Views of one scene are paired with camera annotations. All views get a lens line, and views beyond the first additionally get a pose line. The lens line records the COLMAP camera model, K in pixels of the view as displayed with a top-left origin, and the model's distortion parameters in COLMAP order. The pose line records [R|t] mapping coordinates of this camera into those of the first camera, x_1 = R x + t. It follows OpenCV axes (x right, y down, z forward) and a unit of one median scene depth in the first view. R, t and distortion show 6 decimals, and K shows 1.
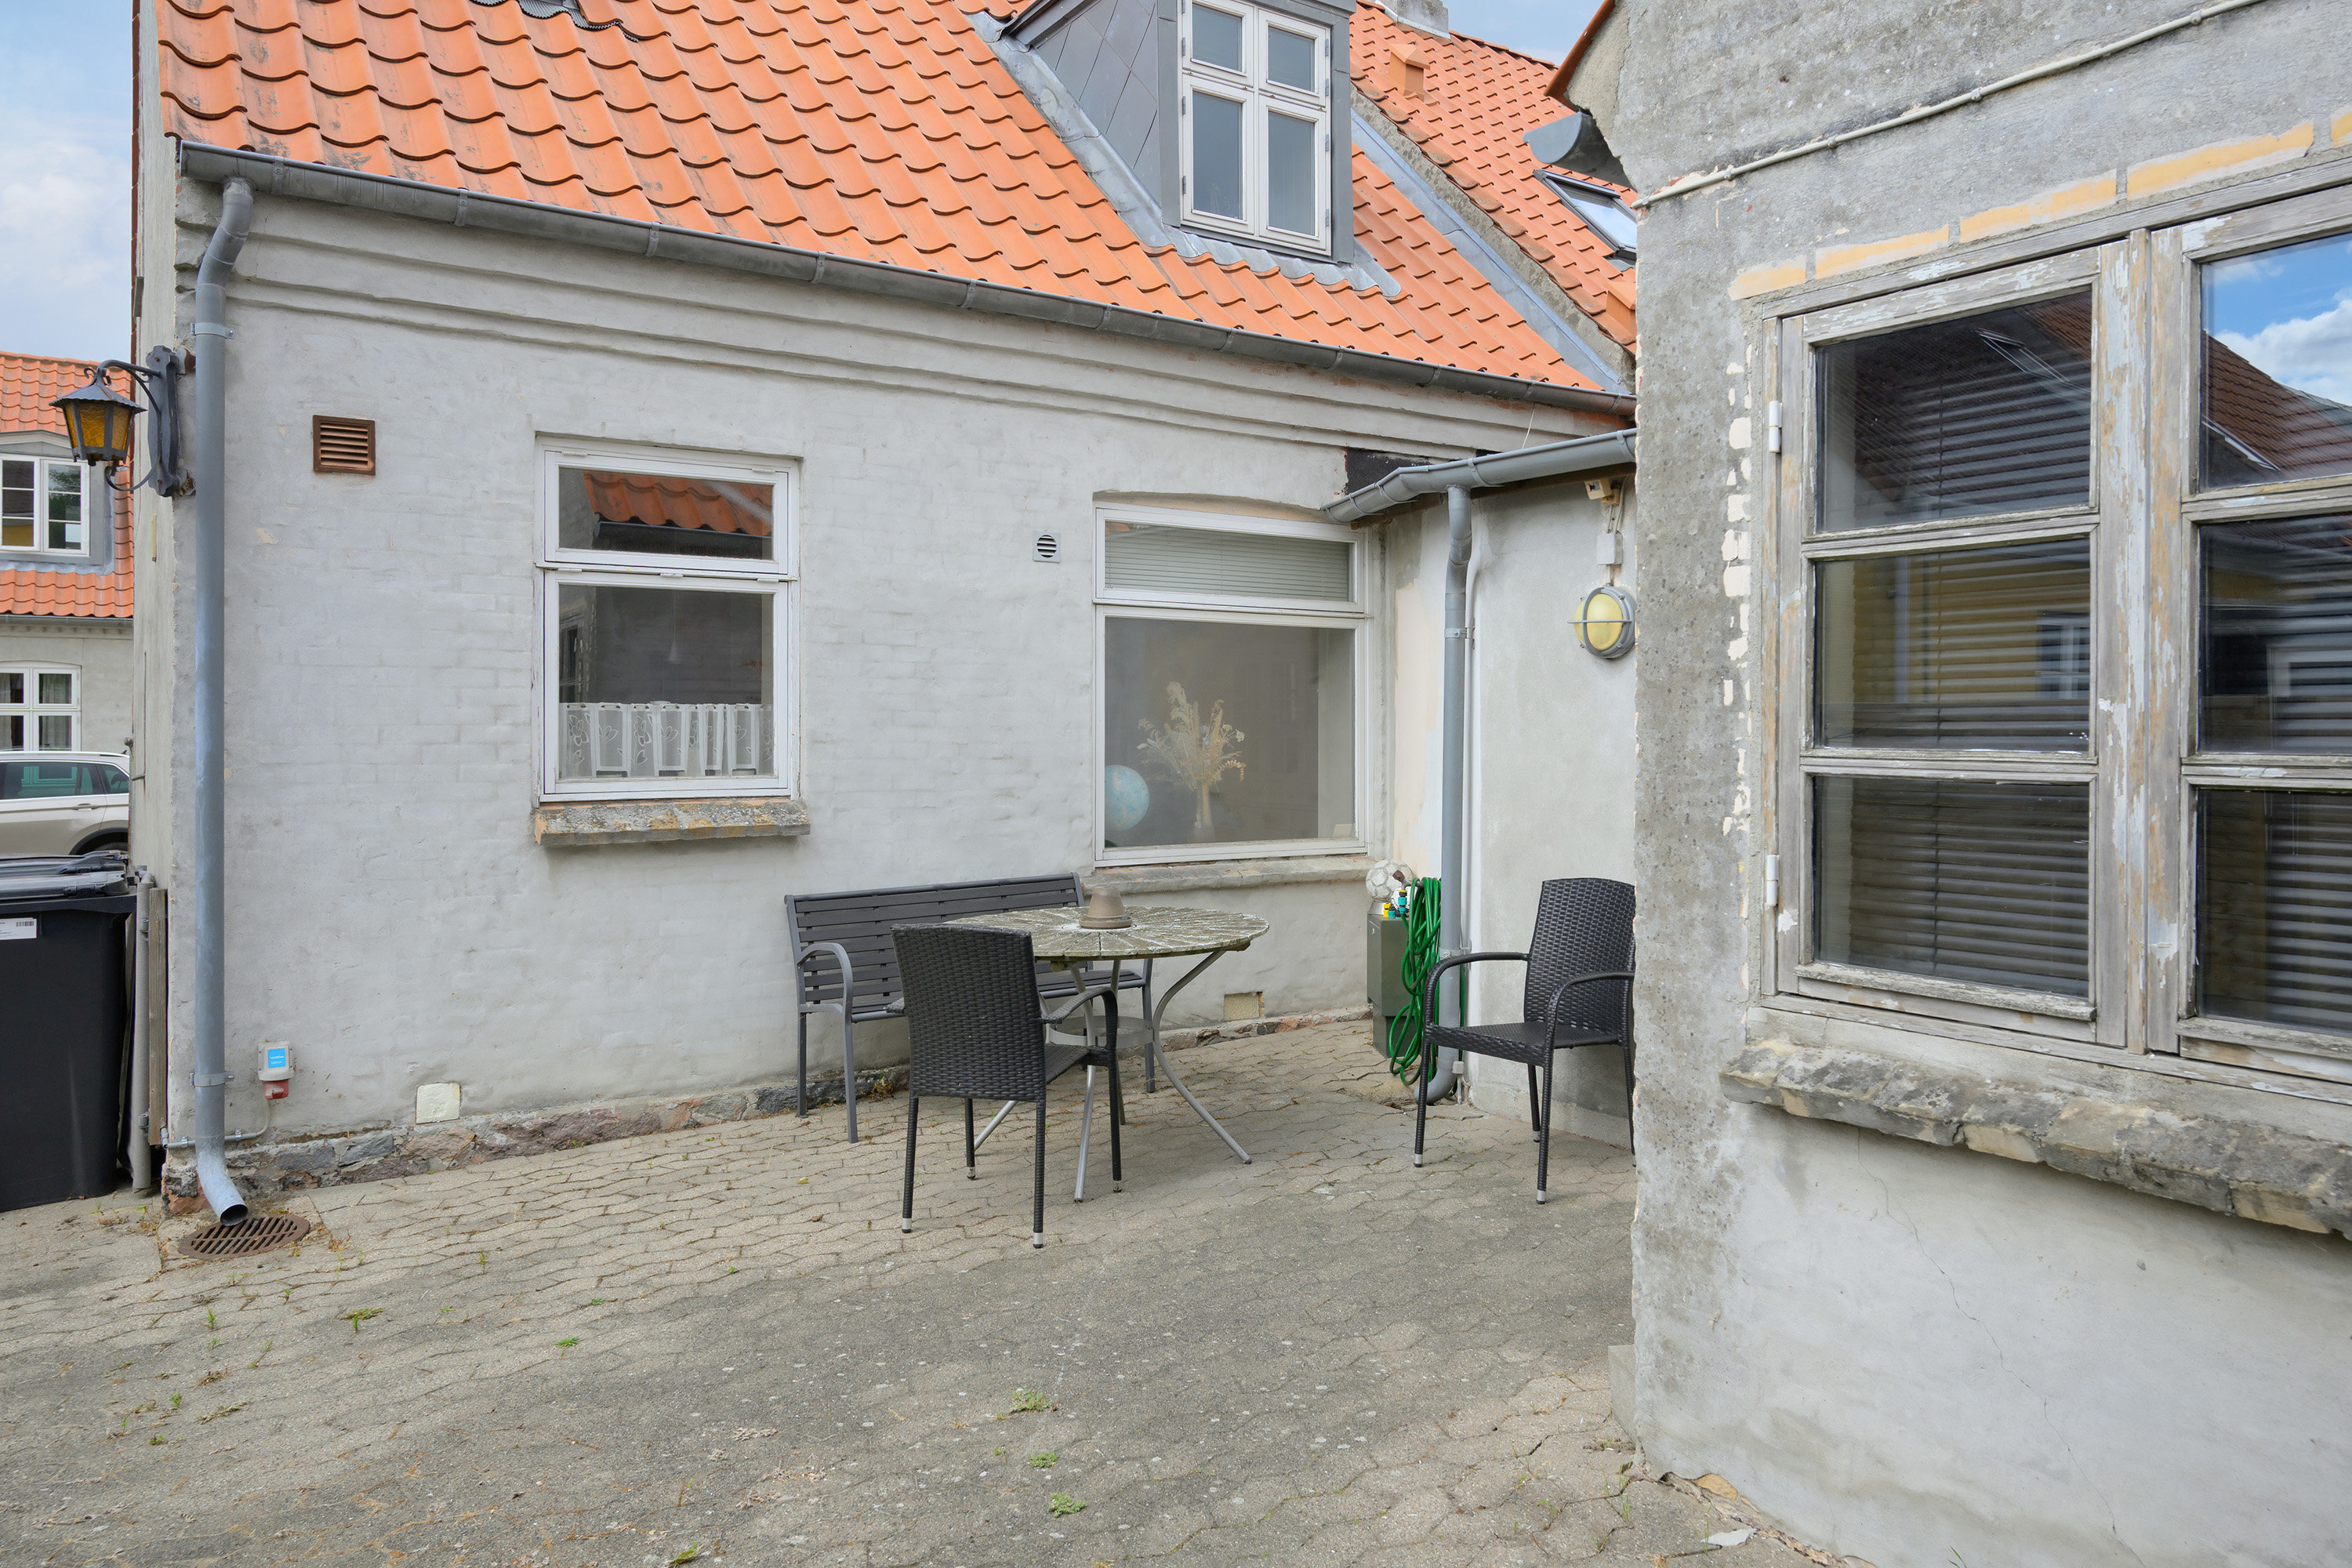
lens RADIAL K [[1582.2, 0, 1177.9], [0, 1582.2, 724.1], [0, 0, 1]] dist [-0.003626, 0.000279]
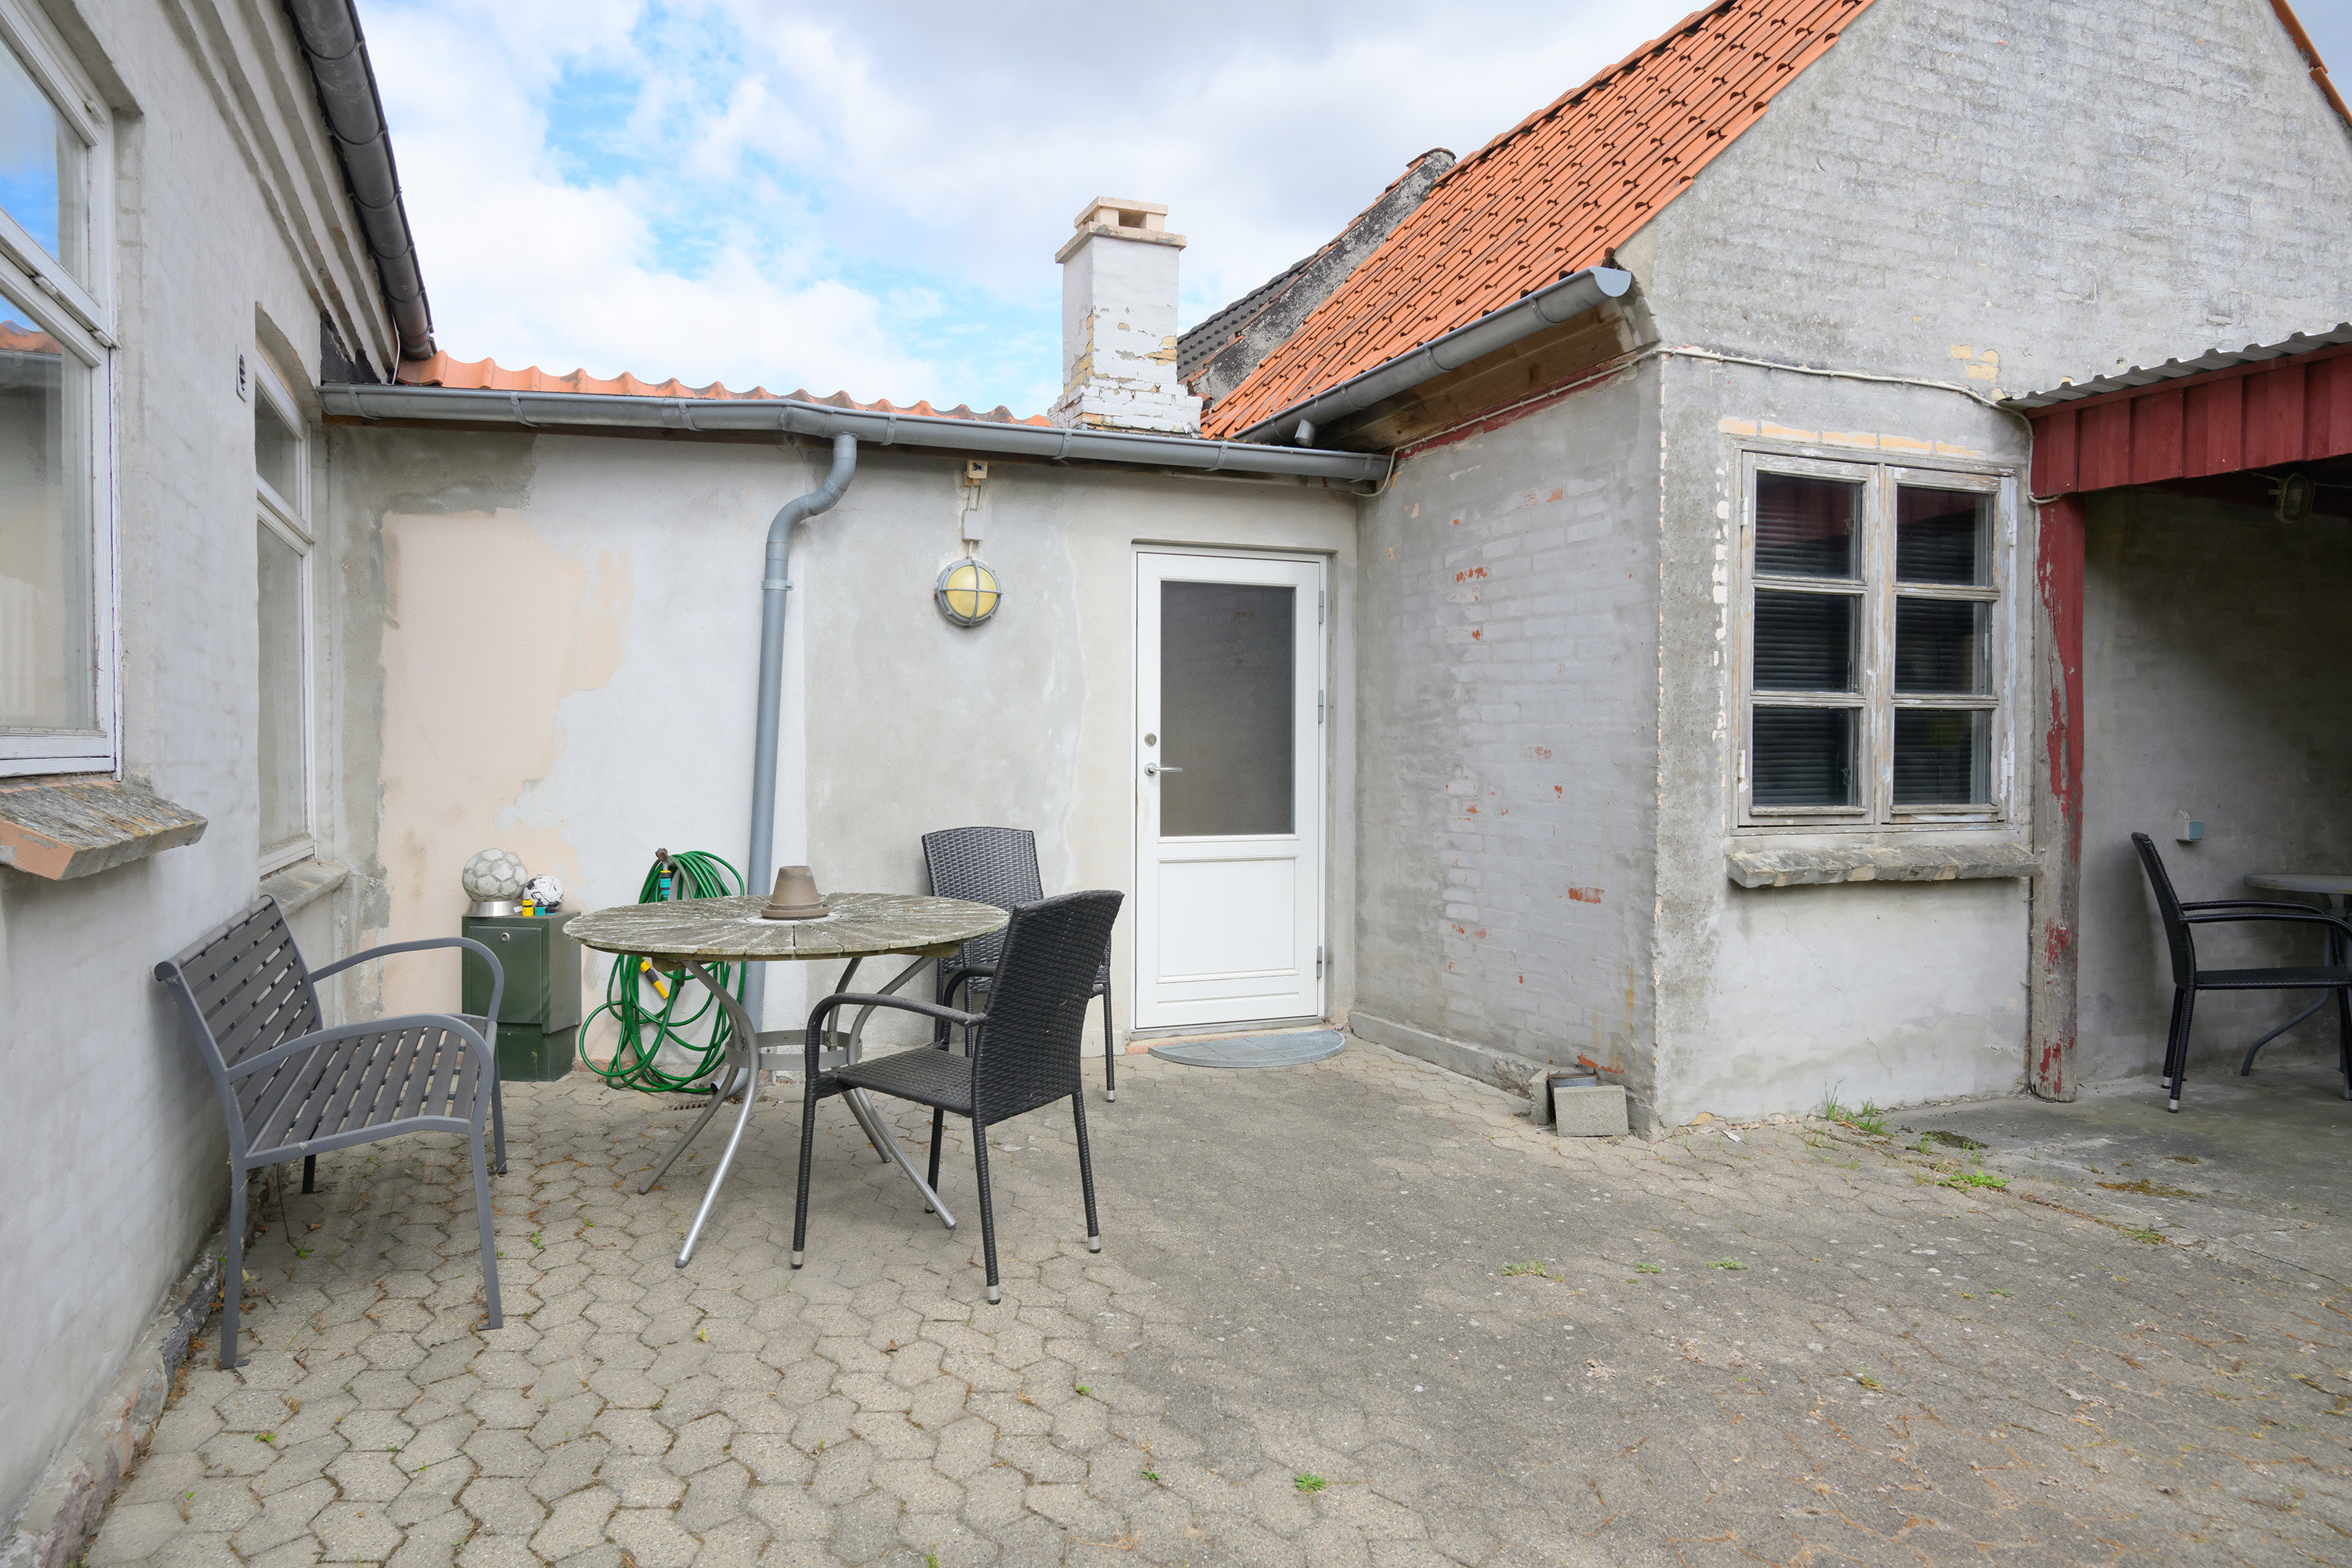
lens RADIAL K [[1553.0, 0, 1176.6], [0, 1553.0, 774.6], [0, 0, 1]] dist [-0.002370, -0.000133]
pose [[0.209634, -0.018253, 0.977610, -0.915835], [-0.003751, 0.999803, 0.019472, 0.048628], [-0.977773, -0.007749, 0.209524, 0.775927]]
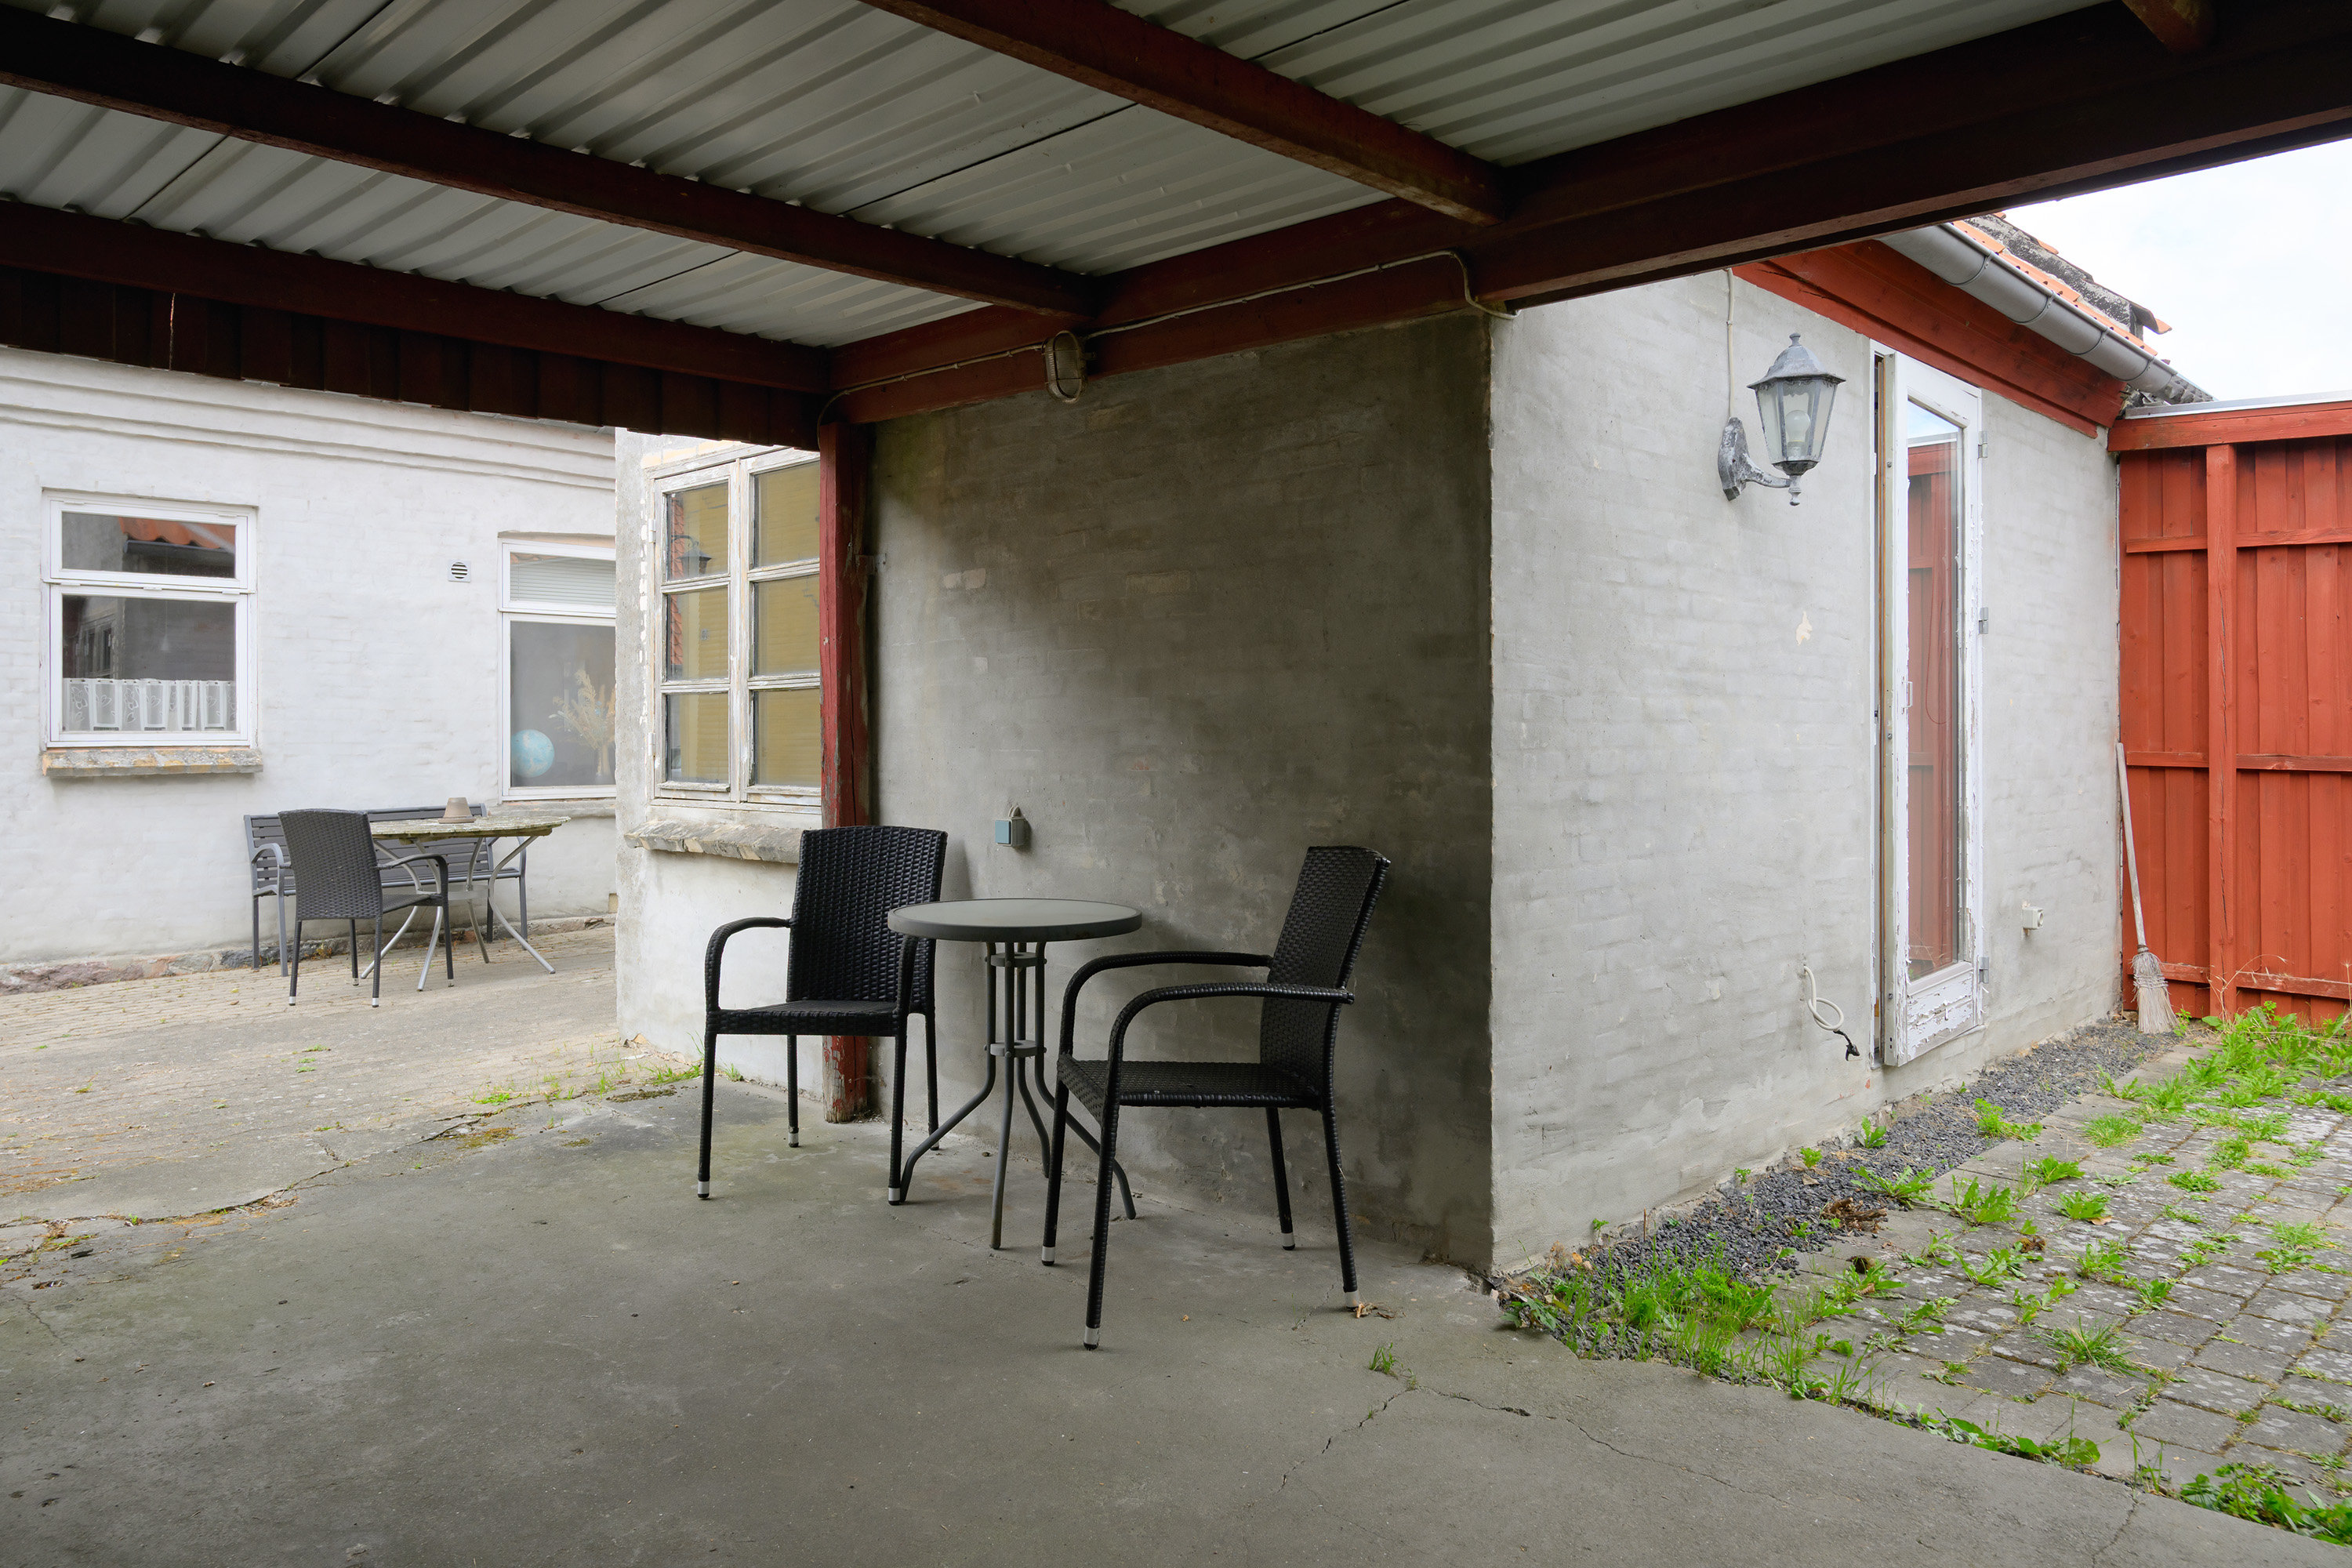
lens RADIAL K [[1593.3, 0, 1174.1], [0, 1593.3, 730.7], [0, 0, 1]] dist [-0.001903, -0.000122]
pose [[0.981798, -0.004577, 0.189871, 0.406407], [0.005235, 0.999982, -0.002964, 0.055751], [-0.189854, 0.003904, 0.981805, -0.759709]]
